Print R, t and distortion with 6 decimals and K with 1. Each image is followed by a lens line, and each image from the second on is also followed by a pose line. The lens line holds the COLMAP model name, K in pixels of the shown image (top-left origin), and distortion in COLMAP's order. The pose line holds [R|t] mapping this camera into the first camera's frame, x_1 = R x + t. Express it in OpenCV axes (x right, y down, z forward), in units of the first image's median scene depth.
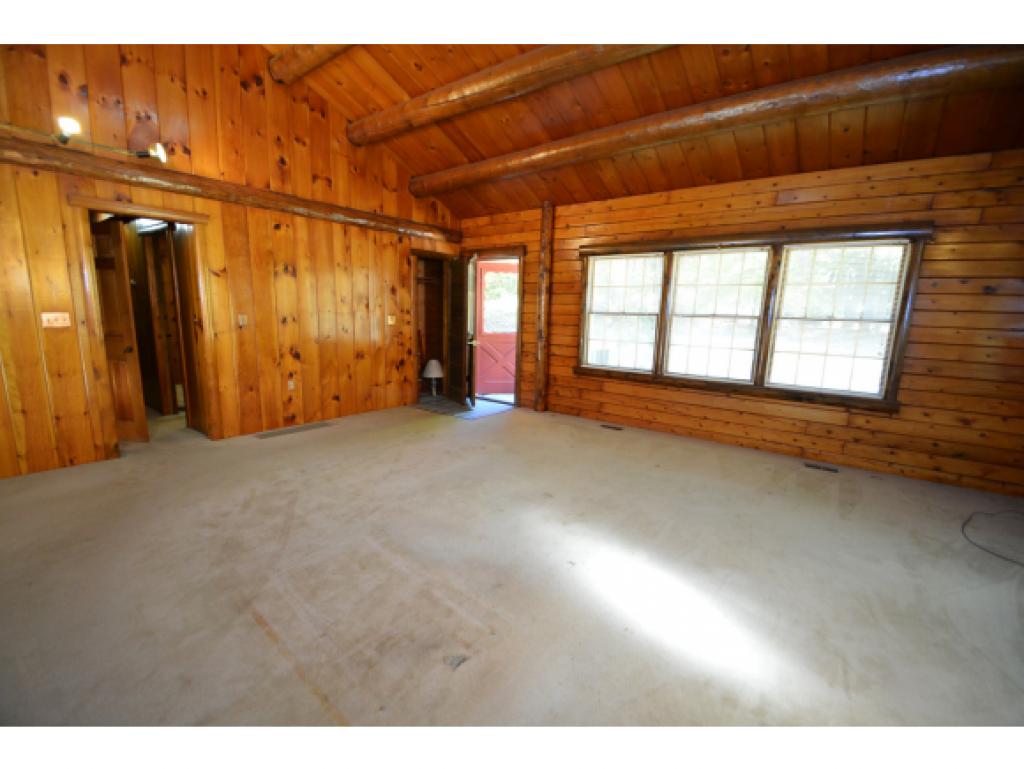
lens RADIAL K [[450.5, 0, 504.9], [0, 450.5, 395.8], [0, 0, 1]] dist [0.022287, -0.019902]
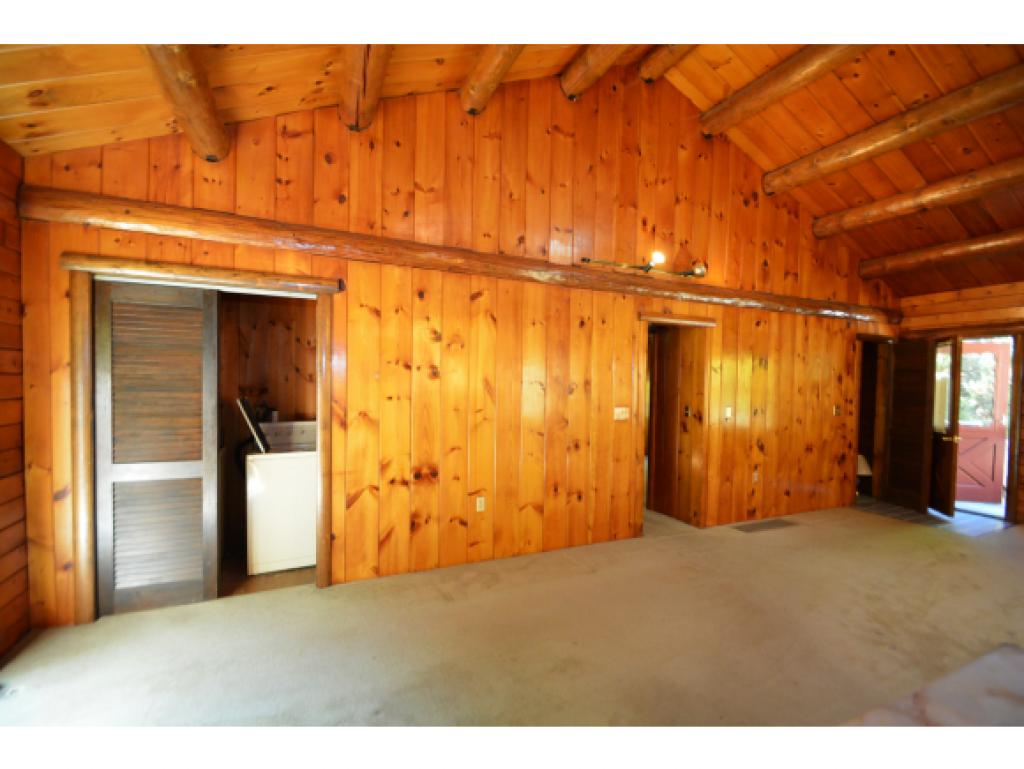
lens RADIAL K [[450.5, 0, 504.9], [0, 450.5, 395.8], [0, 0, 1]] dist [0.022287, -0.019902]
pose [[0.885158, 0.001320, -0.465289, -0.470334], [-0.079592, 0.985686, -0.148618, -0.008490], [0.458433, 0.168584, 0.872593, -0.125660]]
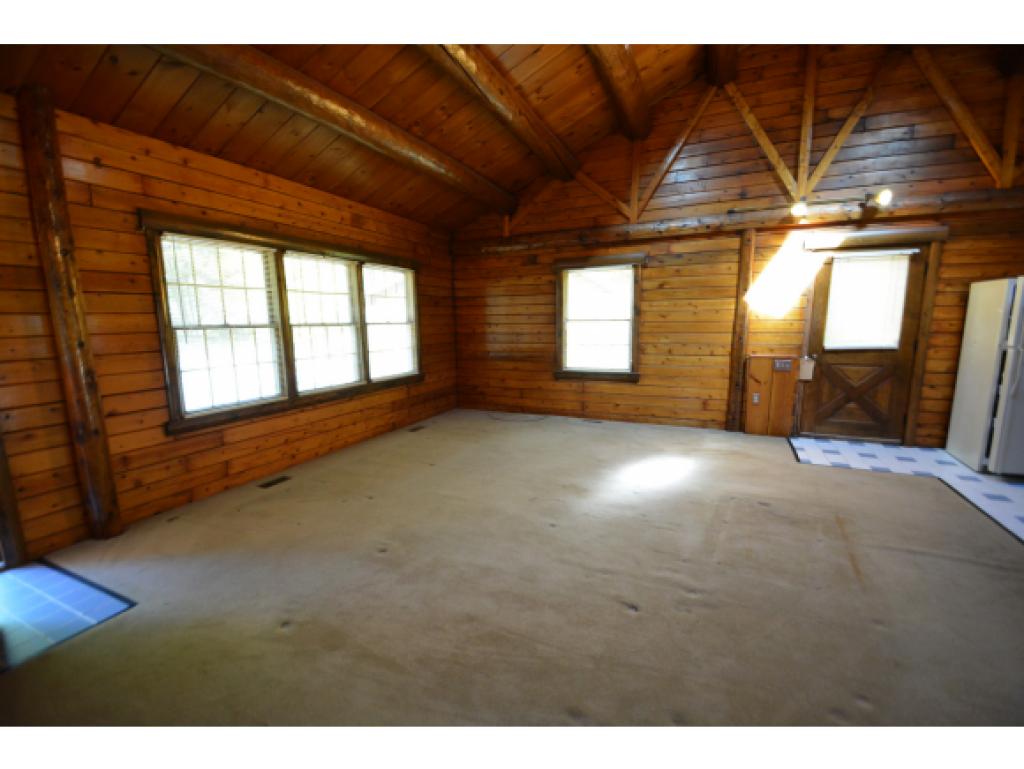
lens RADIAL K [[450.5, 0, 504.9], [0, 450.5, 395.8], [0, 0, 1]] dist [0.022287, -0.019902]
pose [[-0.226199, -0.188558, 0.955657, -0.531018], [0.188125, 0.954158, 0.232791, -0.166257], [-0.955742, 0.232440, -0.180357, 0.762350]]
